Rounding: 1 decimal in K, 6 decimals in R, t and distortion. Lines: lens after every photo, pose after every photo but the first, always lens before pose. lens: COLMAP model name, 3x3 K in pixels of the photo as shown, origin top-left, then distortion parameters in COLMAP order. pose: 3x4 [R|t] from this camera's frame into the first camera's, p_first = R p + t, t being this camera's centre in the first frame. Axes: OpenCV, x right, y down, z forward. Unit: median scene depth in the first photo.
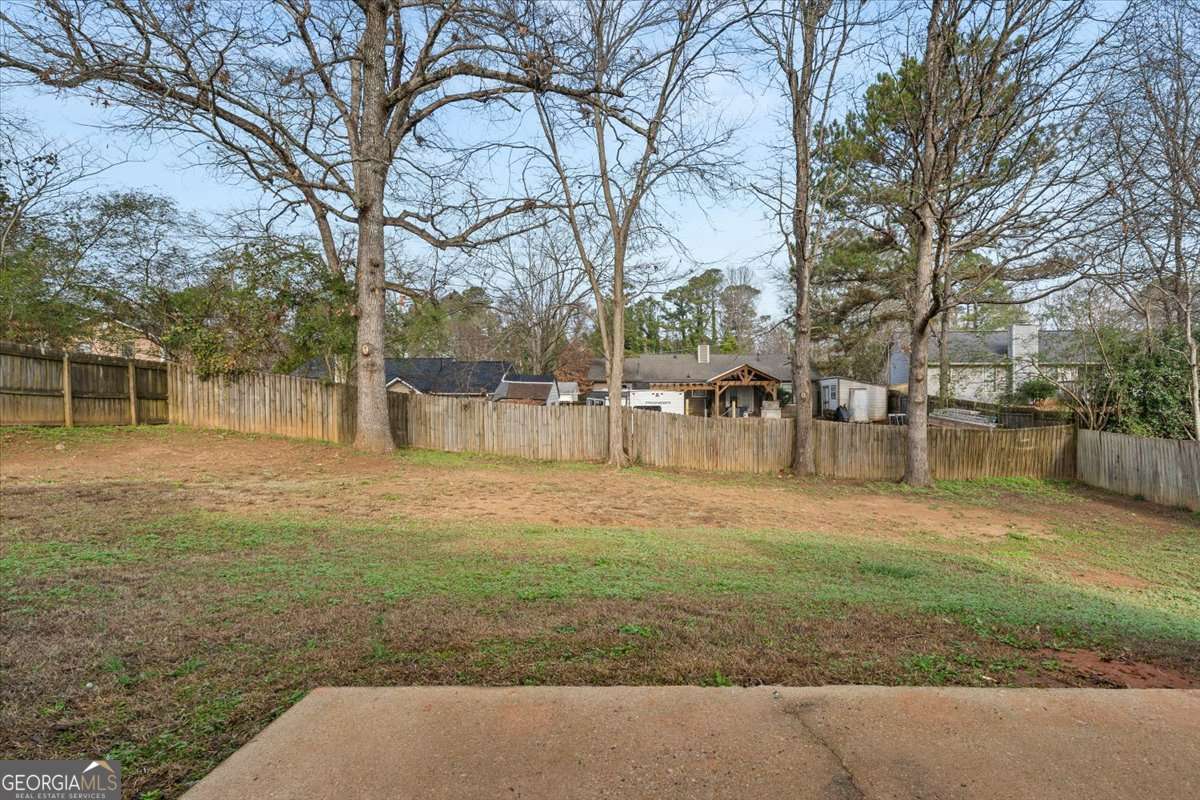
lens RADIAL K [[572.0, 0, 599.1], [0, 572.0, 404.1], [0, 0, 1]] dist [-0.000310, 0.001434]
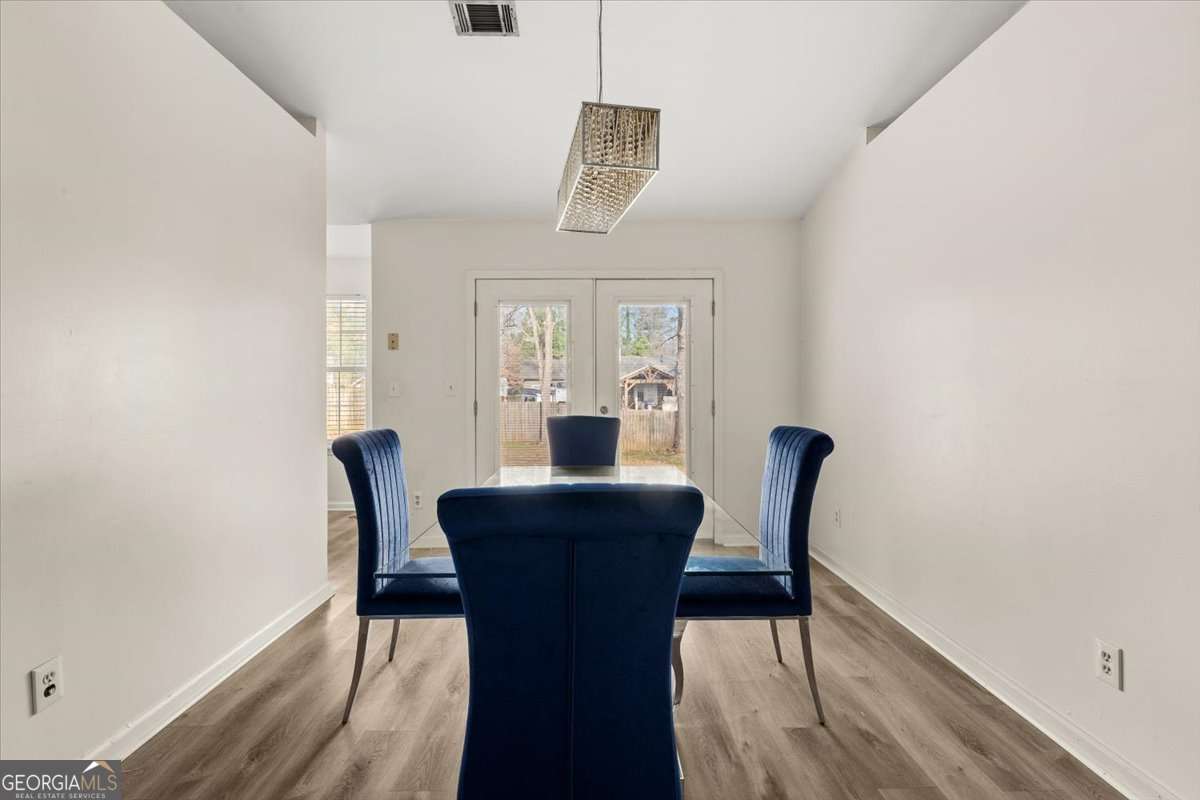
lens RADIAL K [[572.0, 0, 599.5], [0, 572.0, 400.4], [0, 0, 1]] dist [-0.000310, 0.001434]
pose [[0.990082, 0.004213, 0.140425, -0.018621], [-0.005551, 0.999943, 0.009142, -0.006775], [-0.140378, -0.009830, 0.990049, -0.178925]]
